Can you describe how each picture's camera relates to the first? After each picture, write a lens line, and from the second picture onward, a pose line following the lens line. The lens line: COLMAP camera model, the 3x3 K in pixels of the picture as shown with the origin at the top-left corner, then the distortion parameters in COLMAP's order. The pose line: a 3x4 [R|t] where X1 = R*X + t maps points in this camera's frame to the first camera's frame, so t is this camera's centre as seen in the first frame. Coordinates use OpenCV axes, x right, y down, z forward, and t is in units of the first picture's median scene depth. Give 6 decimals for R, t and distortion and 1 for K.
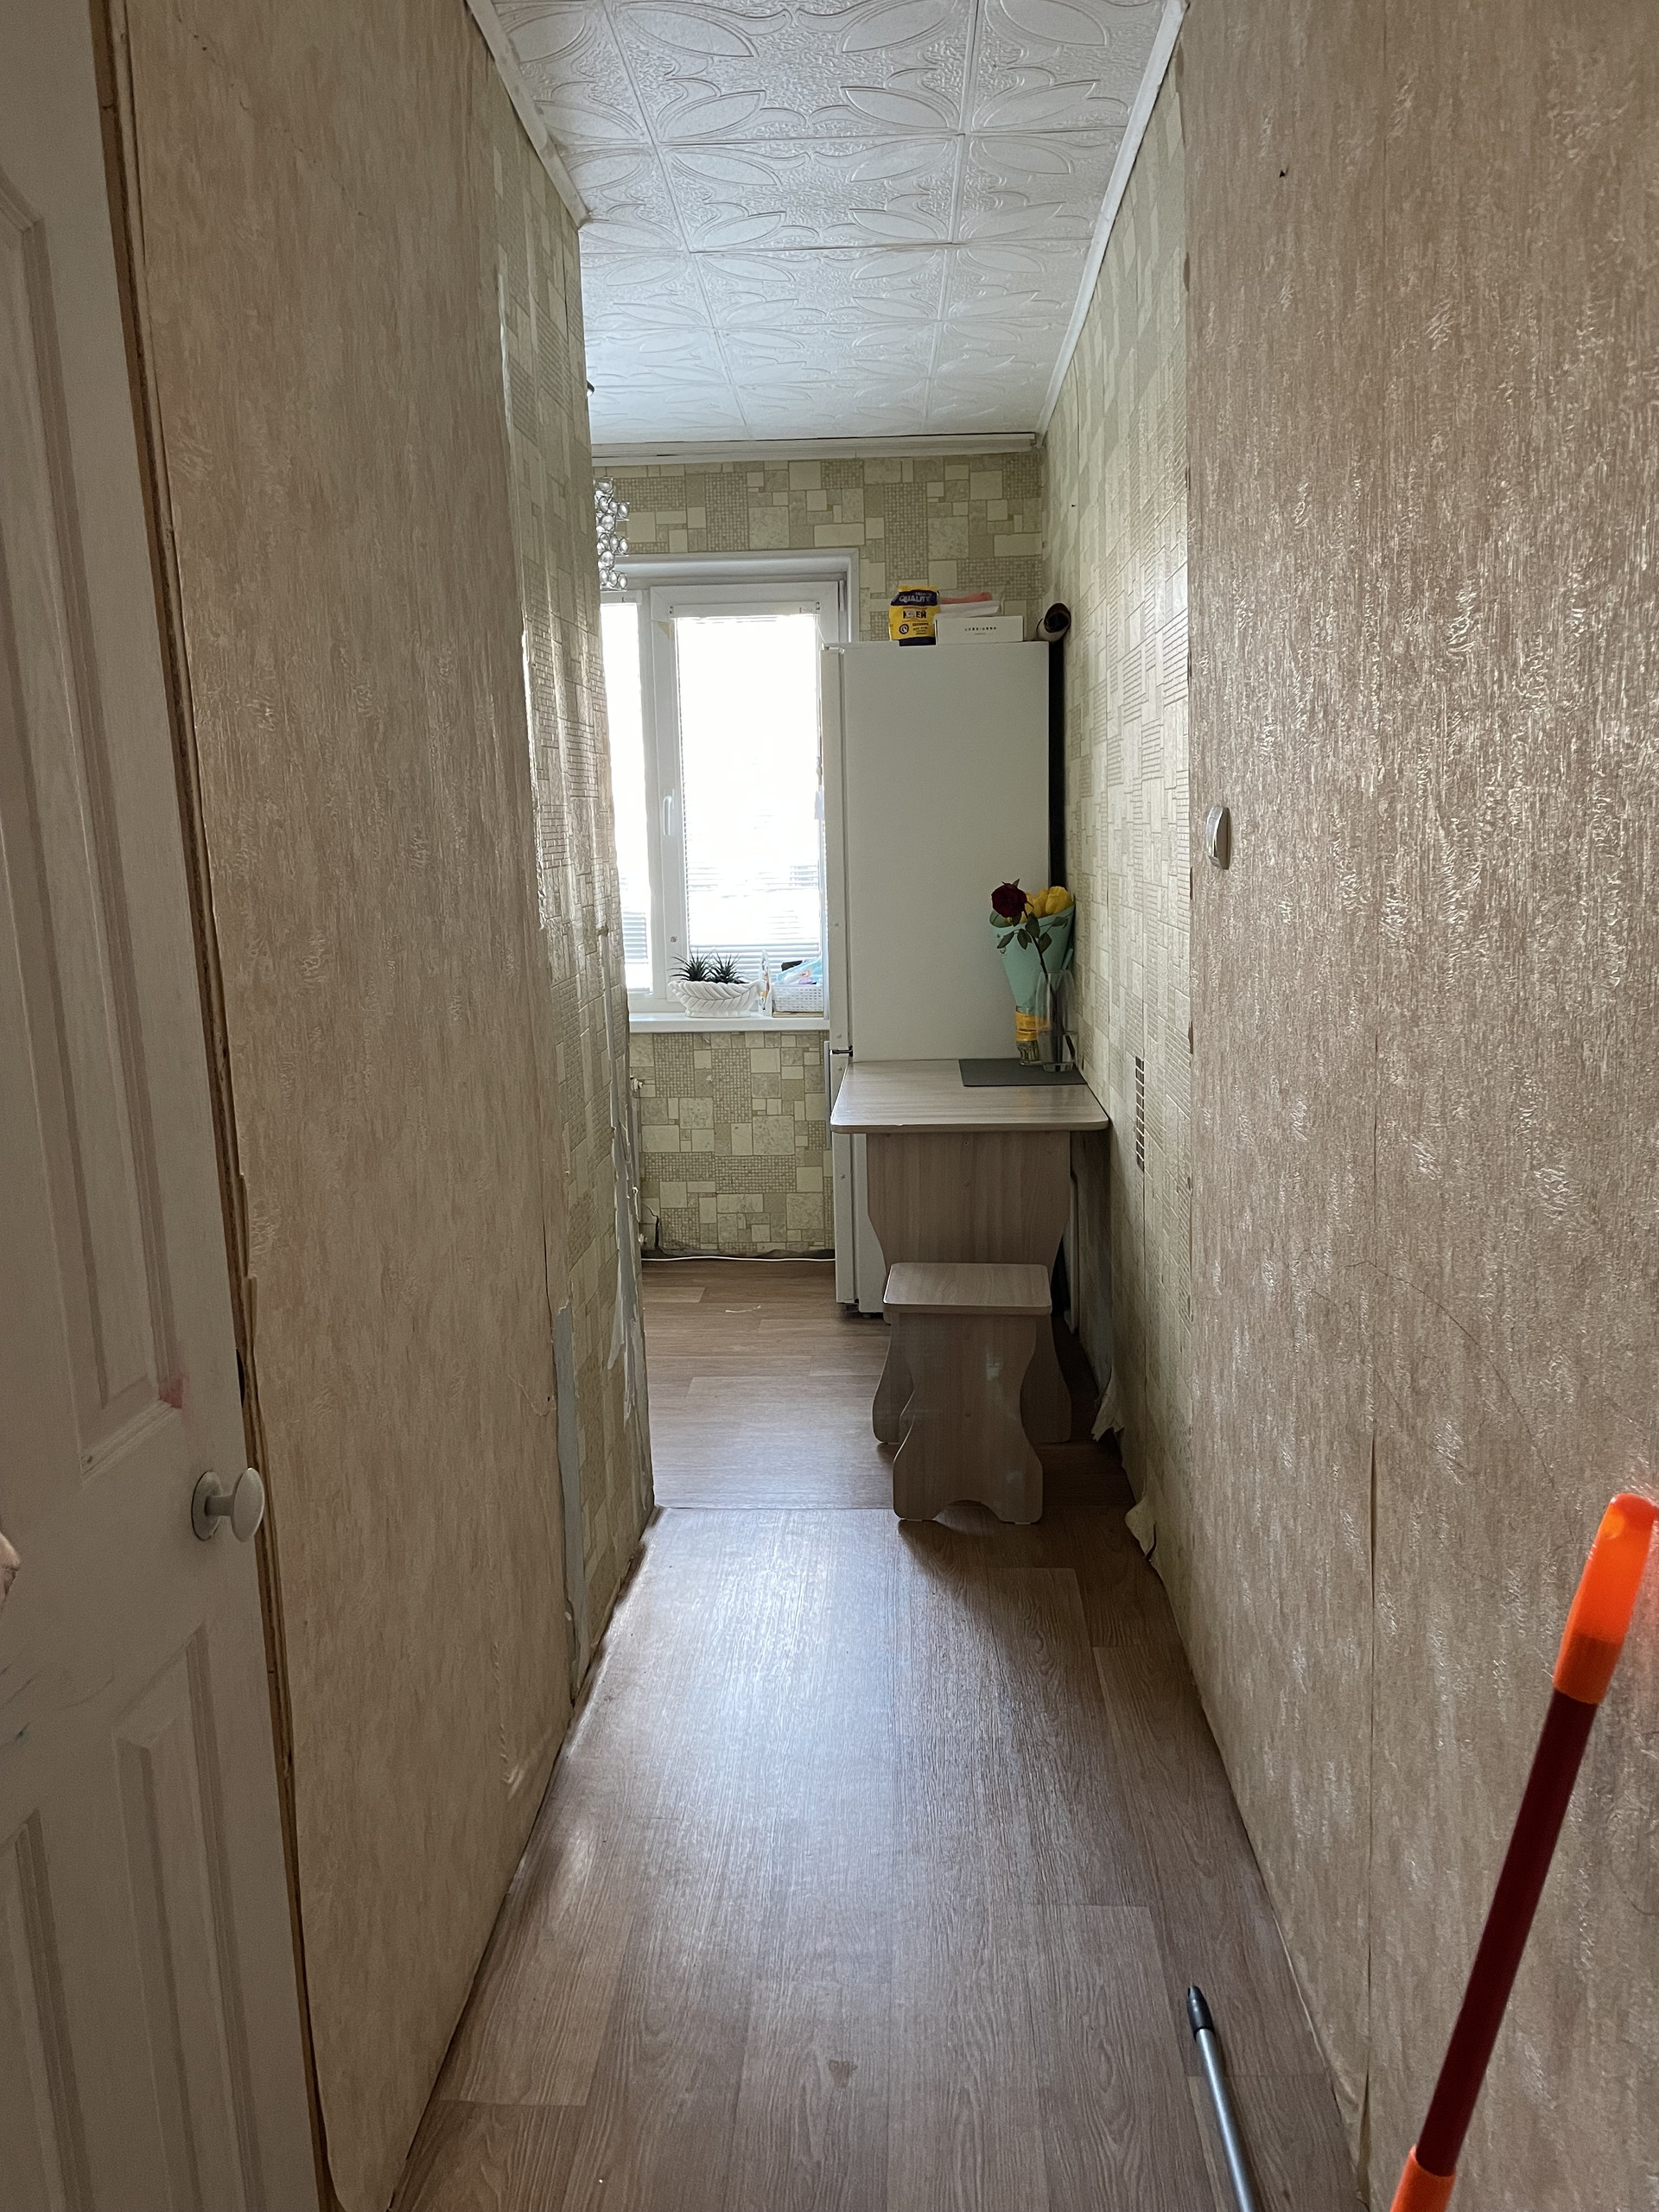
lens RADIAL K [[1669.0, 0, 849.1], [0, 1669.0, 1123.8], [0, 0, 1]] dist [0.077911, -0.102848]
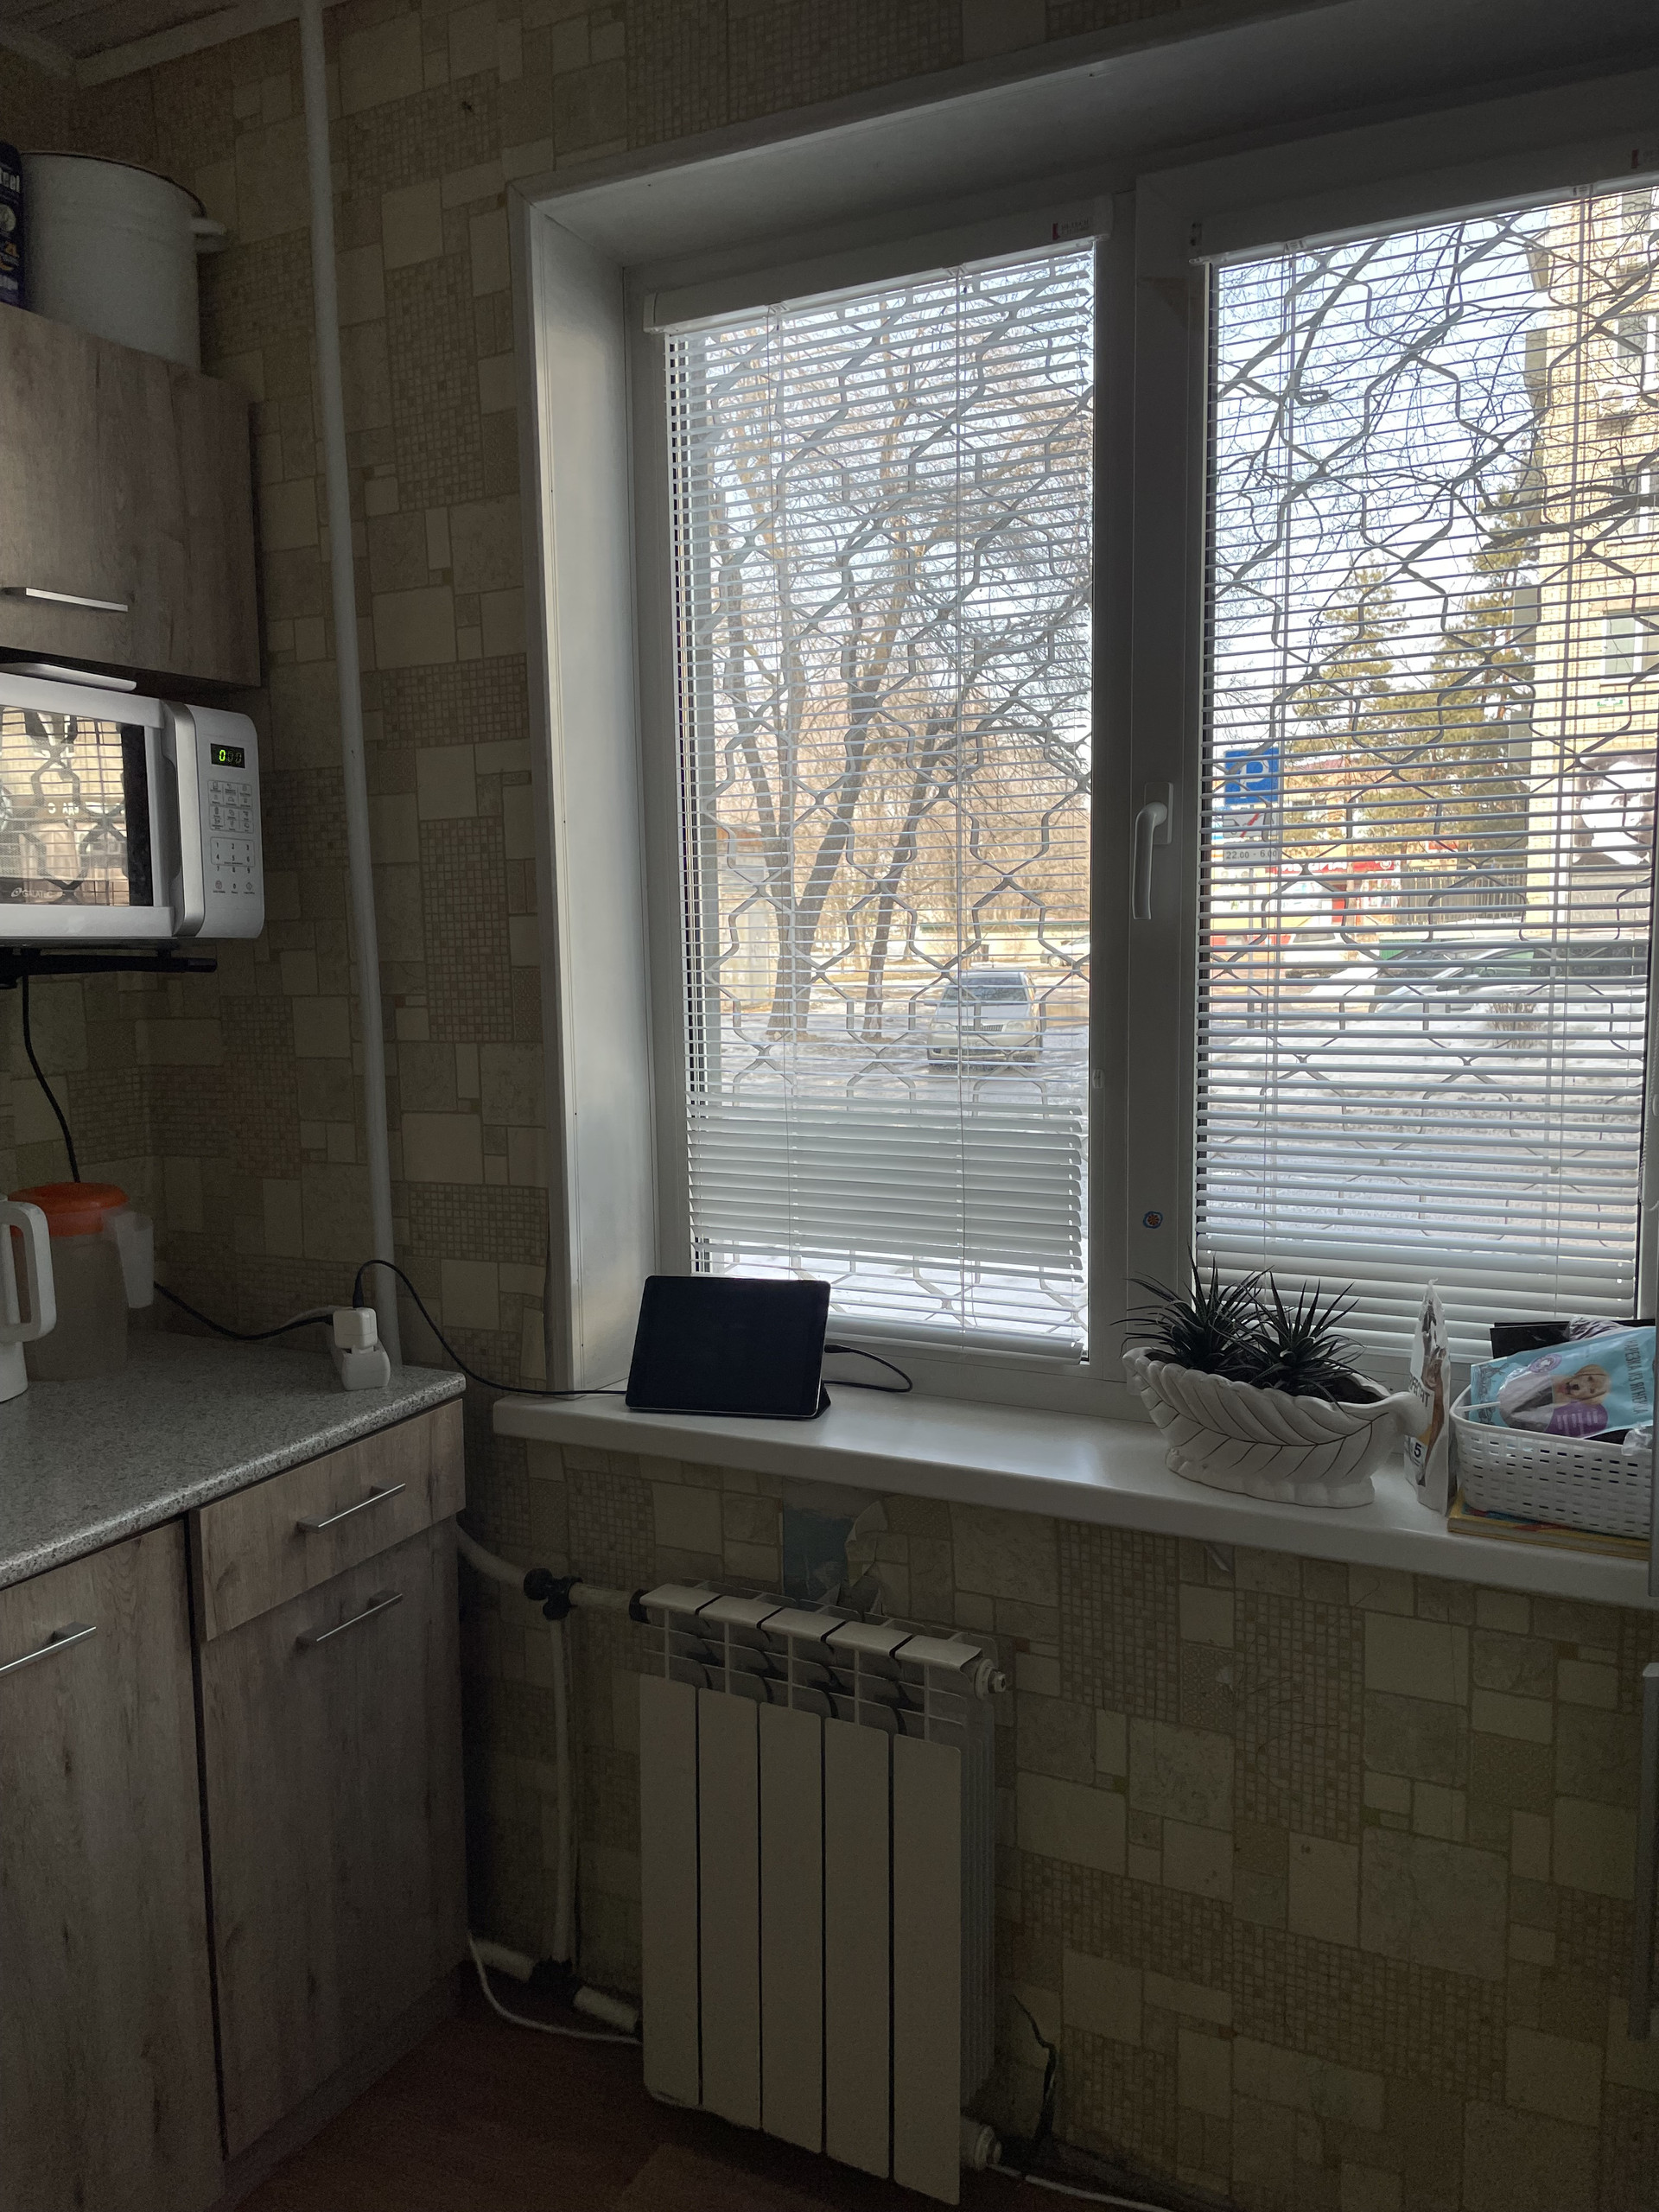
lens RADIAL K [[1669.0, 0, 819.6], [0, 1669.0, 1119.1], [0, 0, 1]] dist [0.077911, -0.102848]
pose [[0.909188, 0.053137, -0.412980, -0.028897], [-0.072284, 0.996906, -0.030865, -0.125194], [0.410063, 0.057914, 0.910217, 0.713016]]
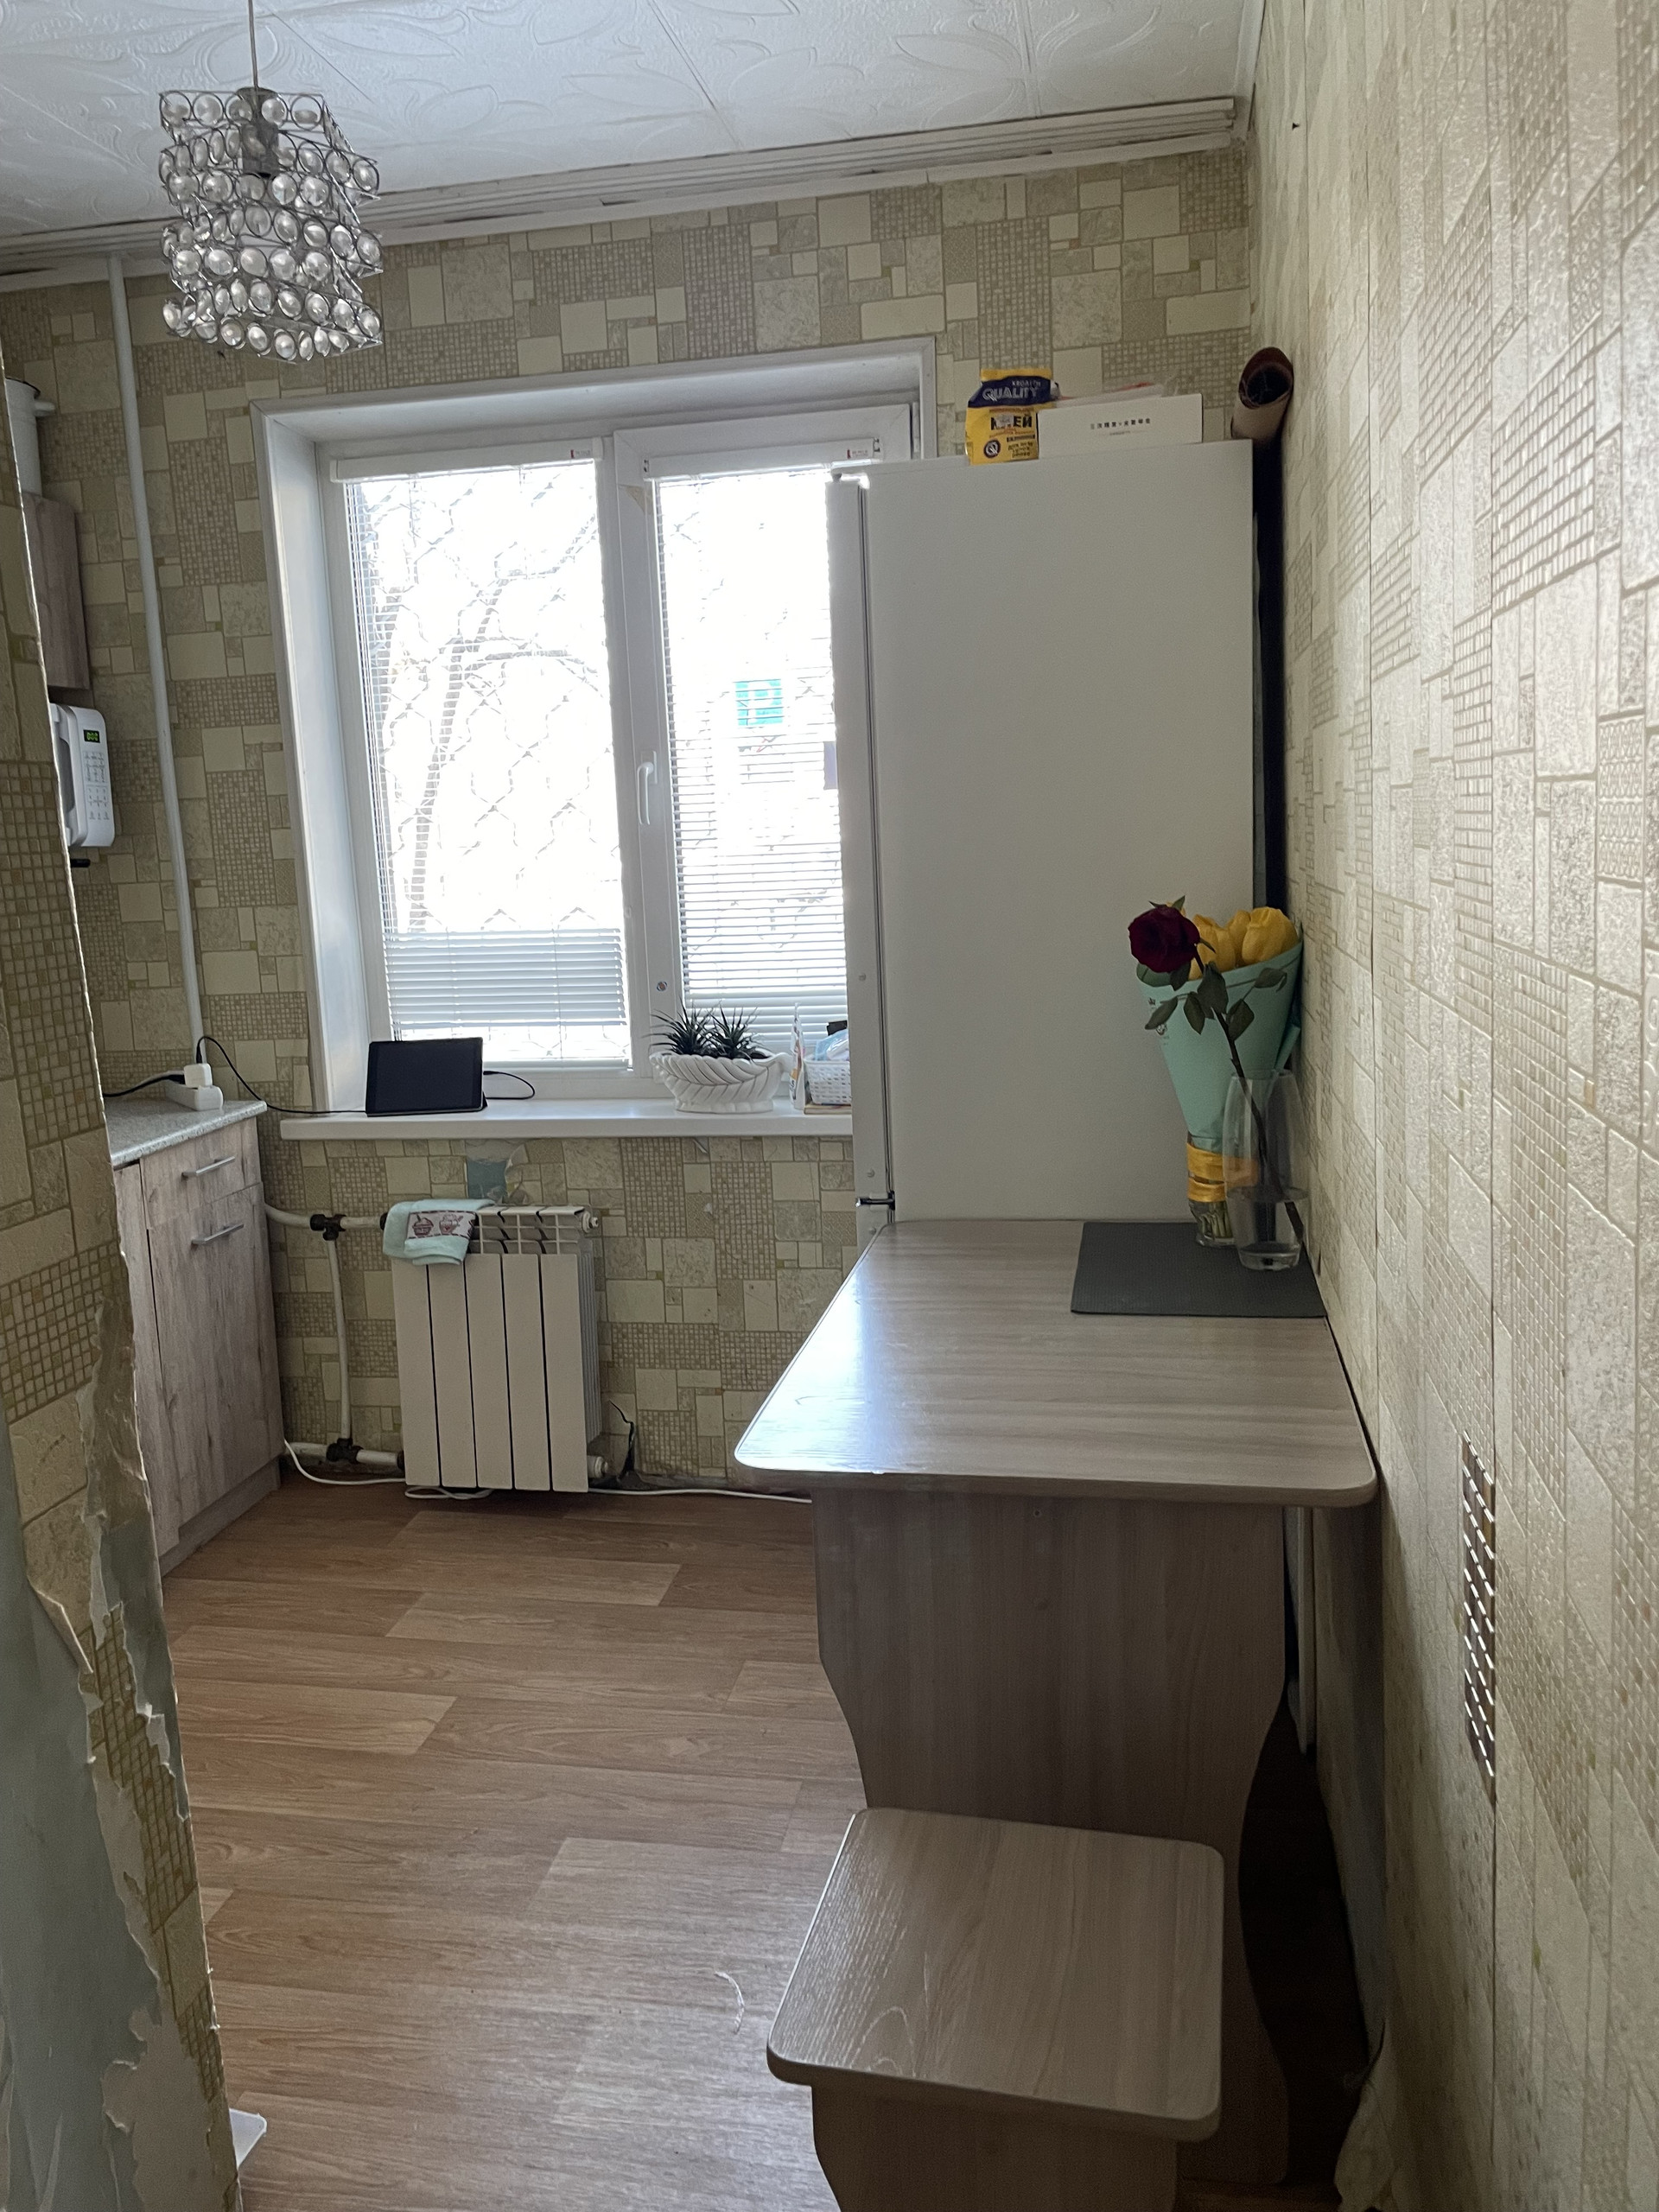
lens RADIAL K [[1669.0, 0, 842.2], [0, 1669.0, 1083.9], [0, 0, 1]] dist [0.077911, -0.102848]
pose [[0.989210, 0.001539, -0.146495, 0.061619], [-0.003909, 0.999866, -0.015893, -0.068343], [0.146450, 0.016294, 0.989084, 0.410144]]
